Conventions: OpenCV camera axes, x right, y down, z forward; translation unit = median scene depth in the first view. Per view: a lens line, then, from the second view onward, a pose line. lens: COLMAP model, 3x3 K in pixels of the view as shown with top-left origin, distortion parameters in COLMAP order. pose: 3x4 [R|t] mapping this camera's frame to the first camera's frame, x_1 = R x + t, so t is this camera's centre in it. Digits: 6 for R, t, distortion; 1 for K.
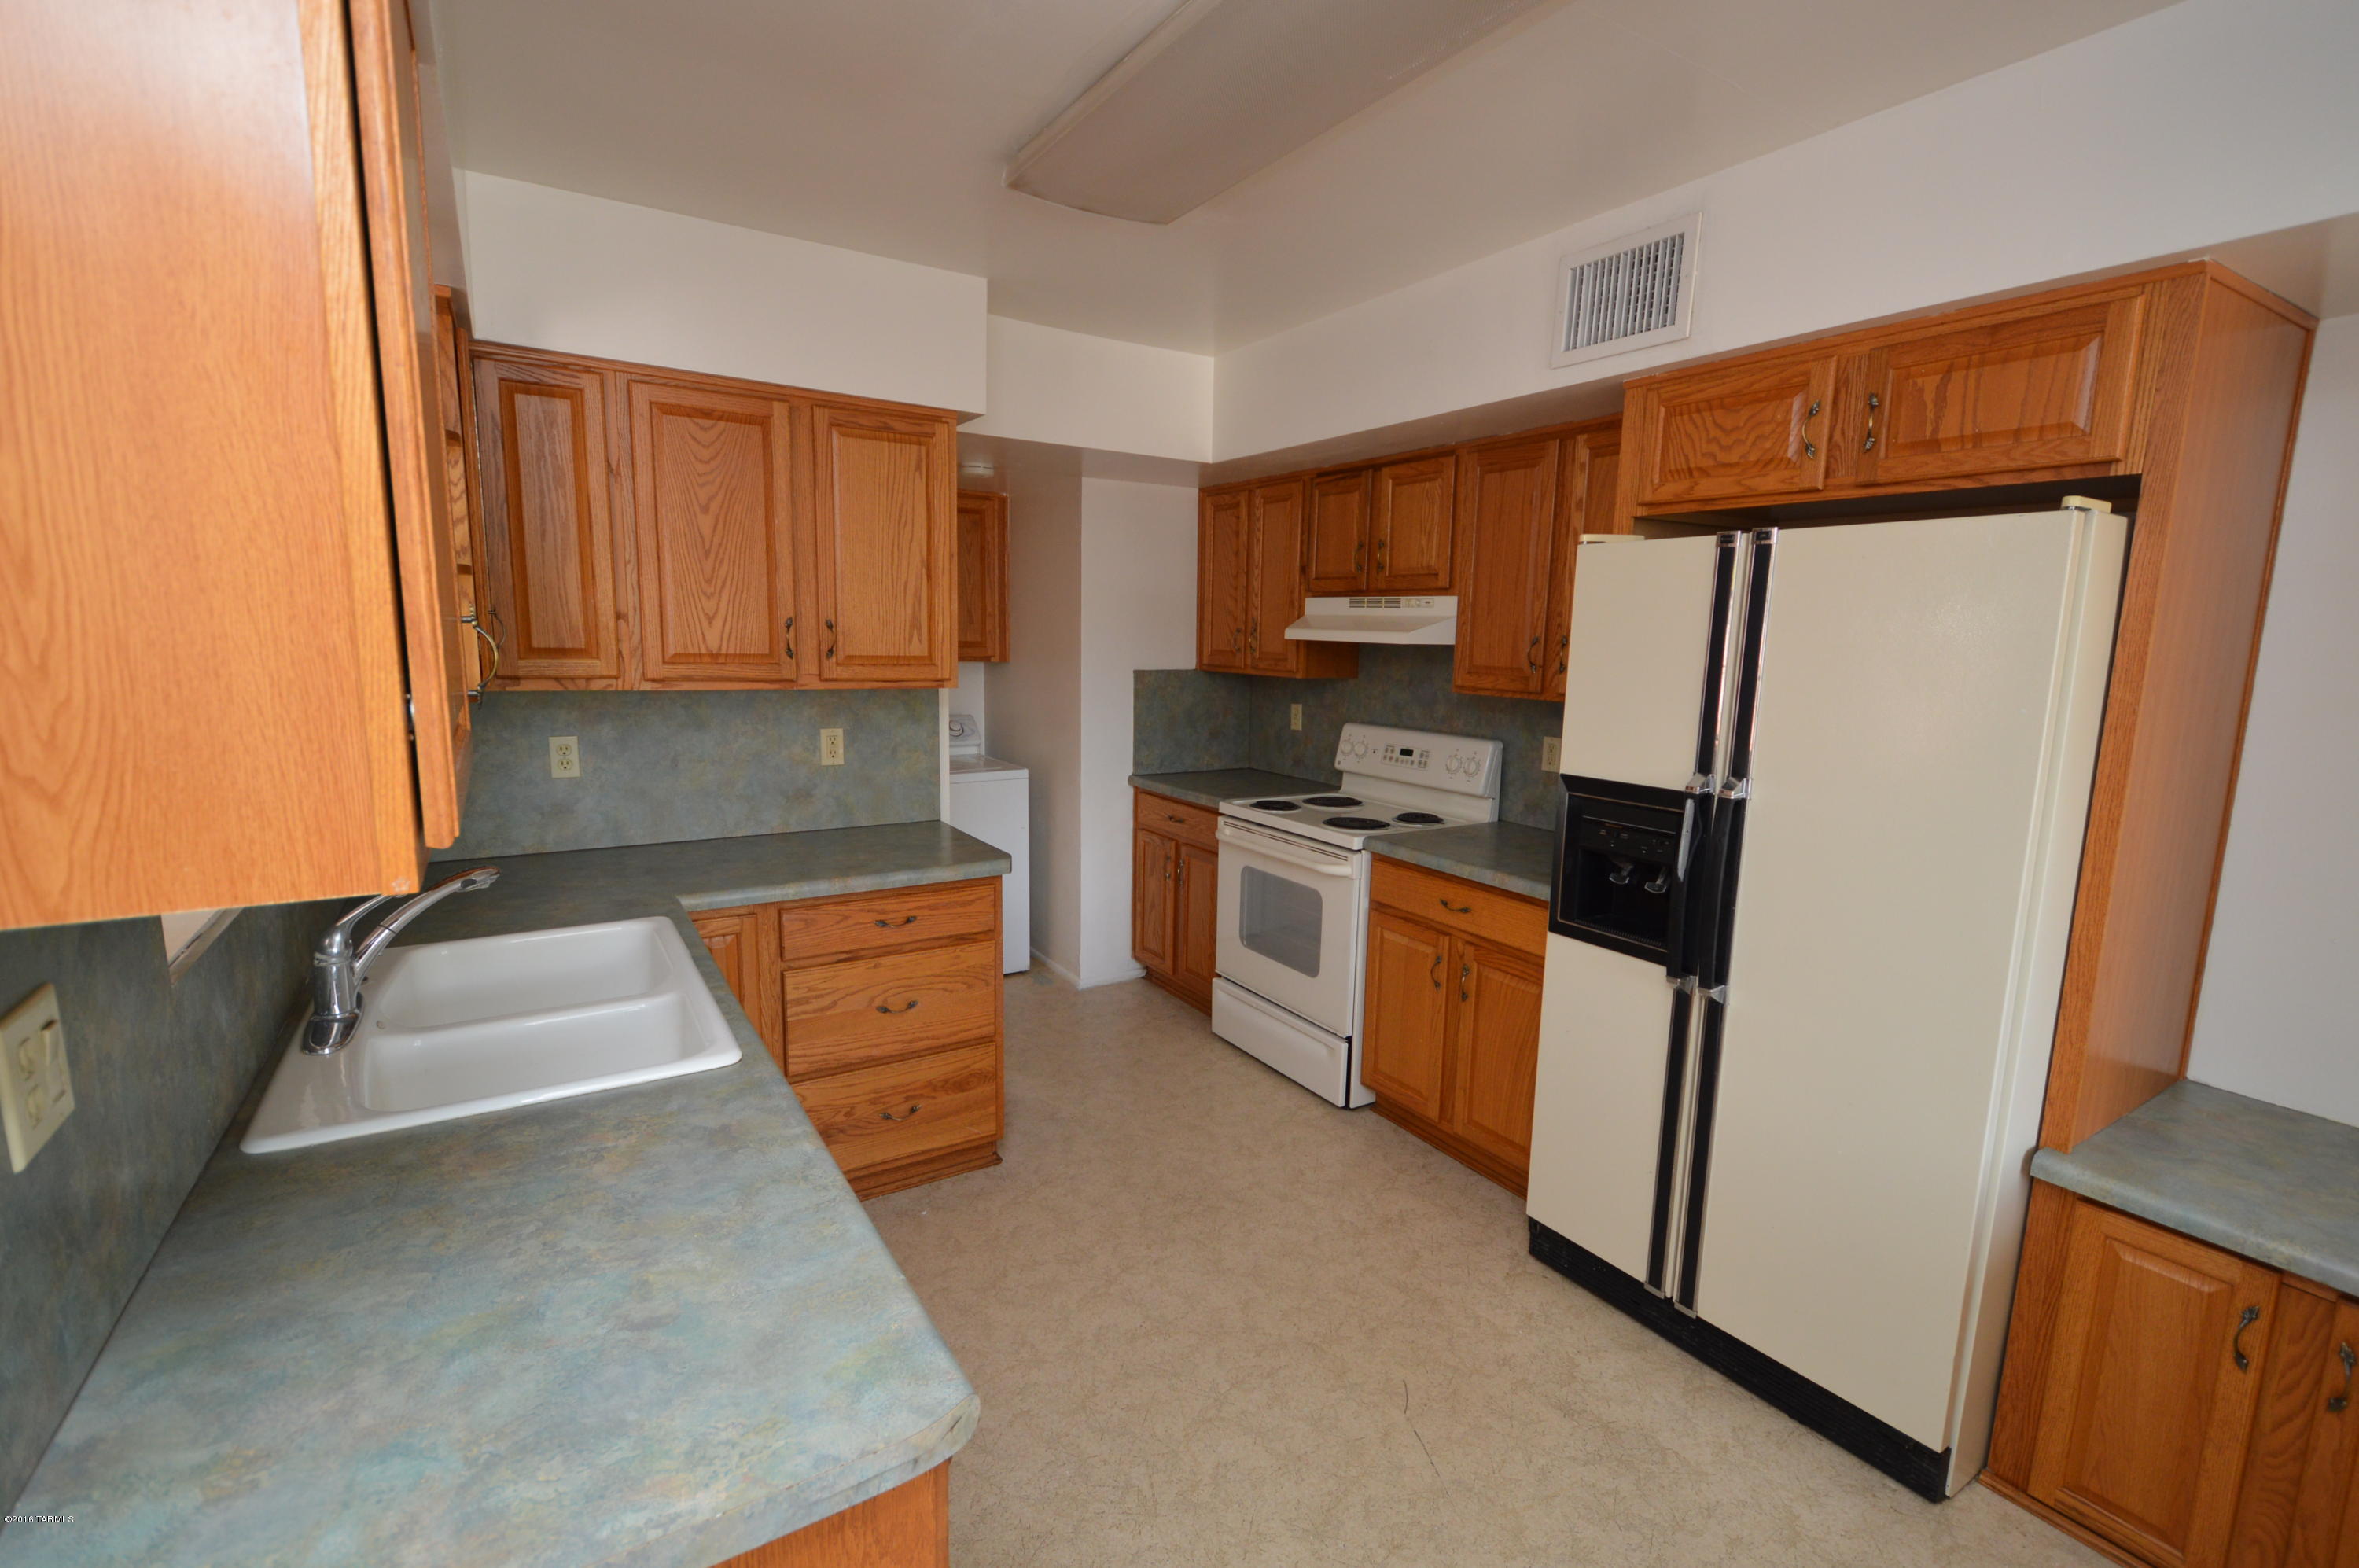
lens RADIAL K [[1032.3, 0, 1181.0], [0, 1032.3, 787.1], [0, 0, 1]] dist [0.000288, -0.003282]
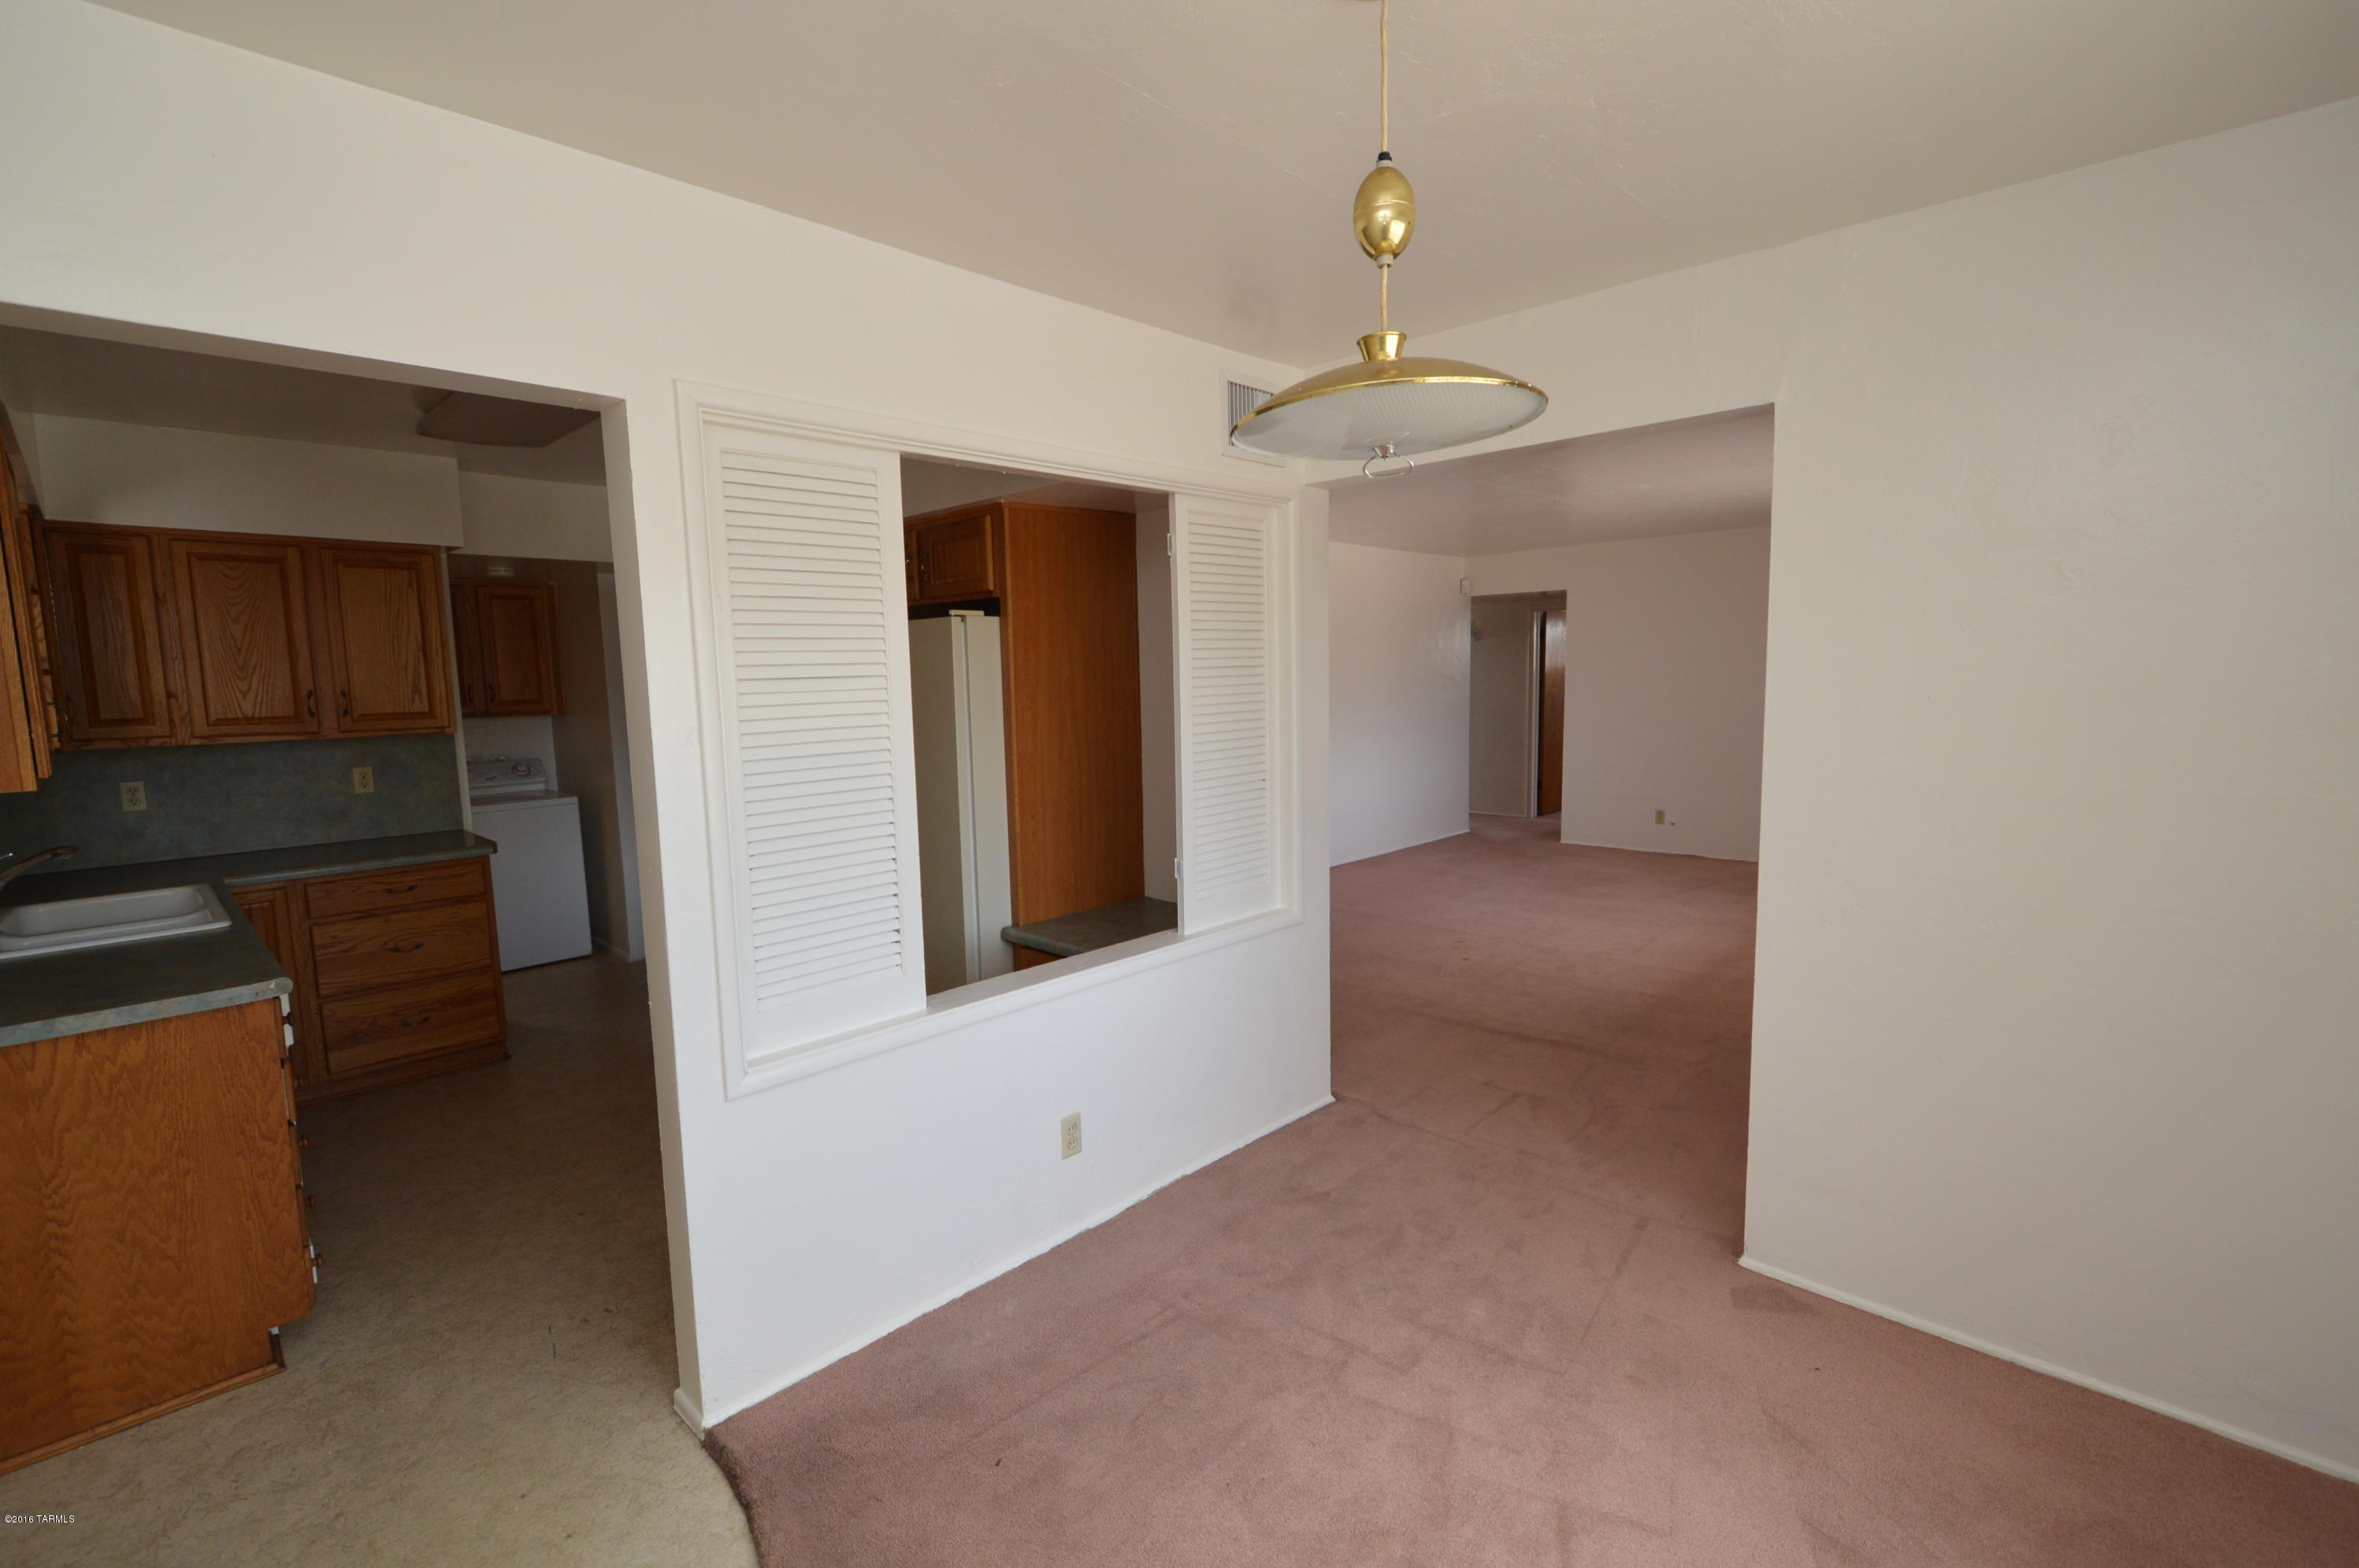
lens RADIAL K [[1032.3, 0, 1174.8], [0, 1032.3, 785.5], [0, 0, 1]] dist [0.000288, -0.003282]
pose [[0.971725, -0.066291, 0.226620, 0.495494], [0.075267, 0.996675, -0.031193, 0.113863], [-0.223799, 0.047368, 0.973484, -0.728391]]
